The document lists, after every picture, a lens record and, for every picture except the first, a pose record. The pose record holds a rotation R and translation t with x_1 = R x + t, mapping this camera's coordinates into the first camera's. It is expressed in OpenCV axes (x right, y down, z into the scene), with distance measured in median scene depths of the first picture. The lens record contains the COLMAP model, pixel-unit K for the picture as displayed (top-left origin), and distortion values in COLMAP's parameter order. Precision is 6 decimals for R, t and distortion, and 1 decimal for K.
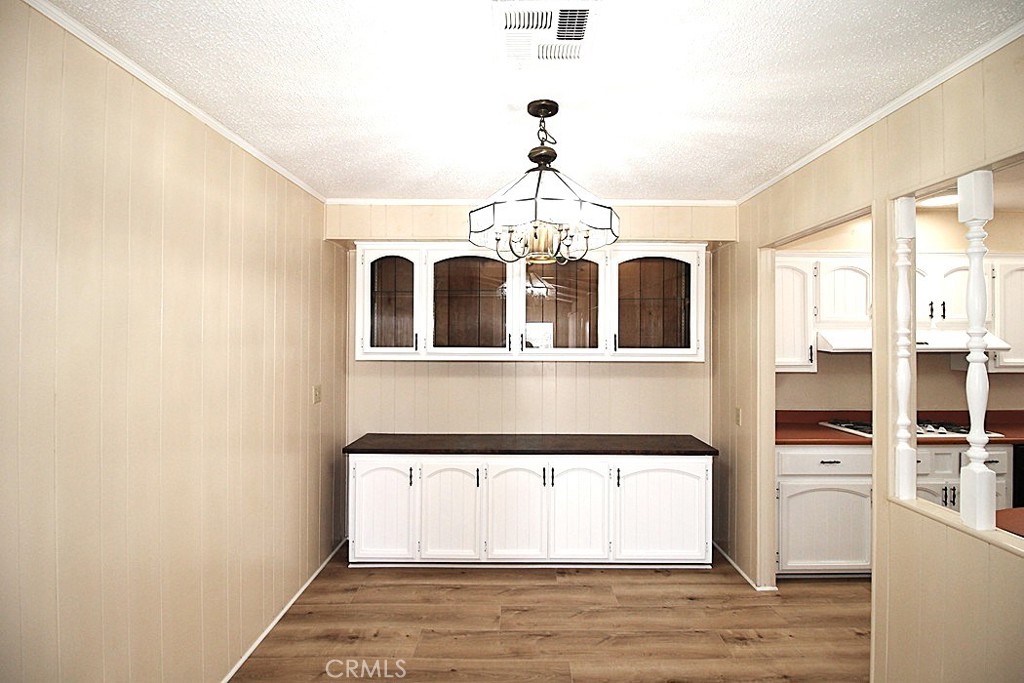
lens RADIAL K [[479.8, 0, 517.2], [0, 479.8, 334.2], [0, 0, 1]] dist [0.001703, -0.012132]
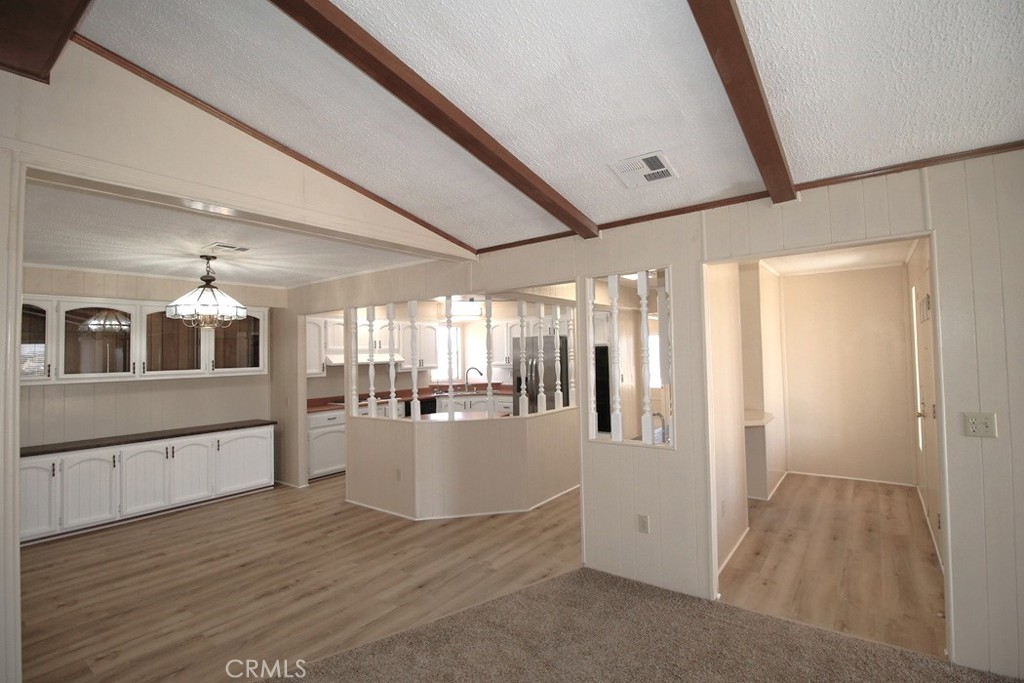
lens RADIAL K [[479.8, 0, 517.2], [0, 479.8, 334.2], [0, 0, 1]] dist [0.001703, -0.012132]
pose [[0.600298, 0.011681, 0.799691, -0.483071], [0.016813, 0.999488, -0.027220, -0.027068], [-0.799600, 0.029785, 0.599794, -0.817489]]
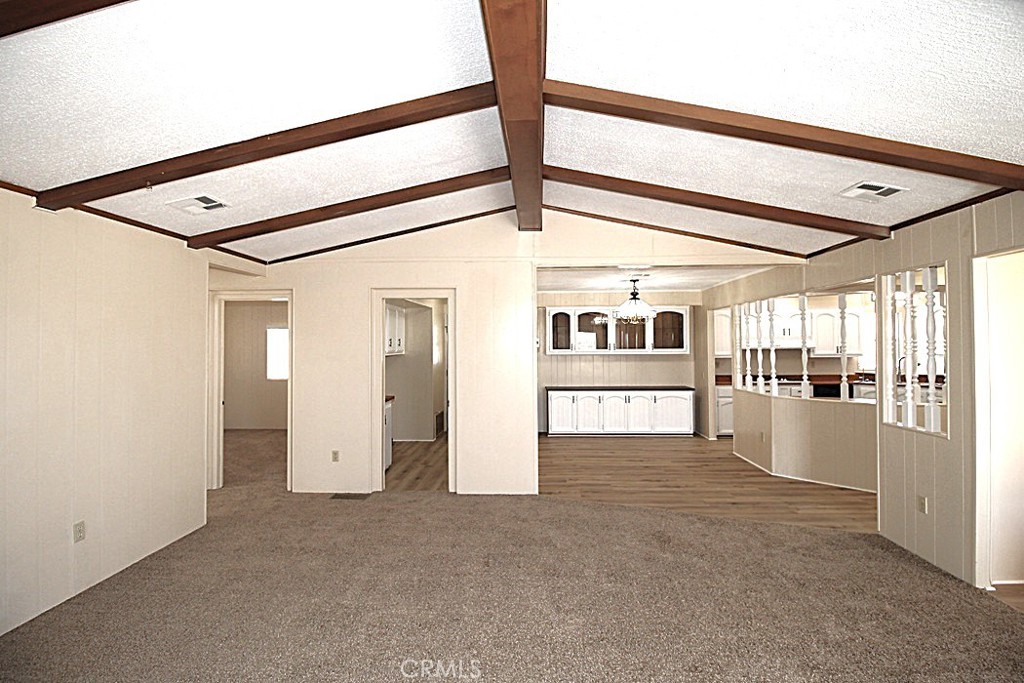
lens RADIAL K [[455.7, 0, 514.5], [0, 455.7, 334.3], [0, 0, 1]] dist [-0.003969, -0.000173]
pose [[0.998739, -0.011911, -0.048767, -0.393046], [0.011566, 0.999906, -0.007341, -0.036946], [0.048850, 0.006767, 0.998783, -1.388234]]
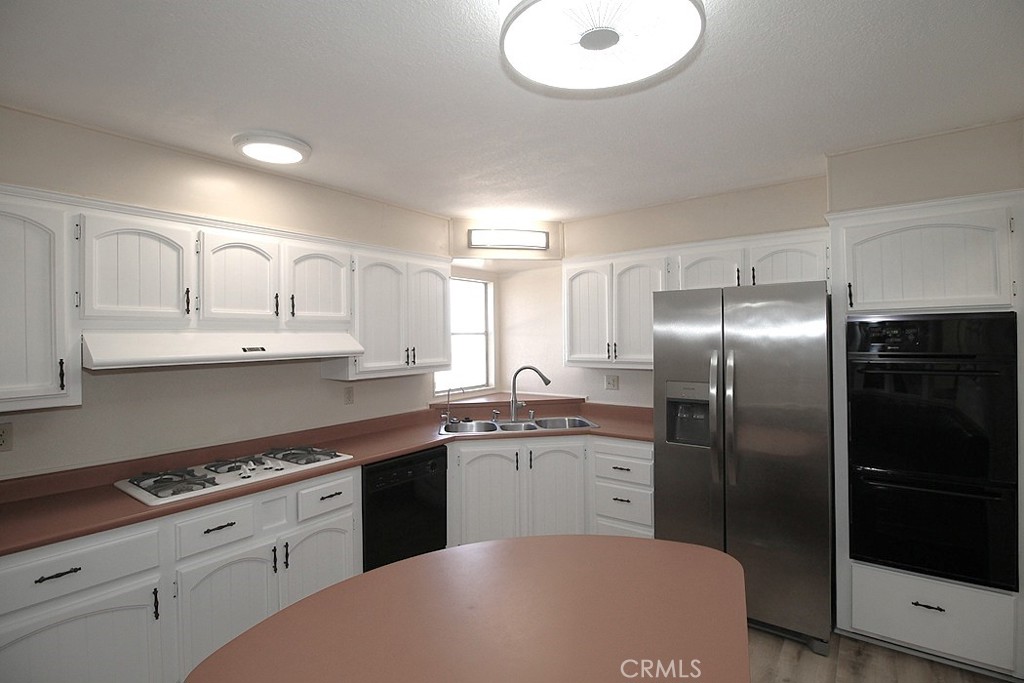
lens RADIAL K [[479.8, 0, 517.2], [0, 479.8, 334.2], [0, 0, 1]] dist [0.001703, -0.012132]
pose [[0.606356, -0.009476, 0.795137, 0.496735], [0.011303, 0.999931, 0.003297, -0.002328], [-0.795113, 0.006988, 0.606421, 0.234376]]
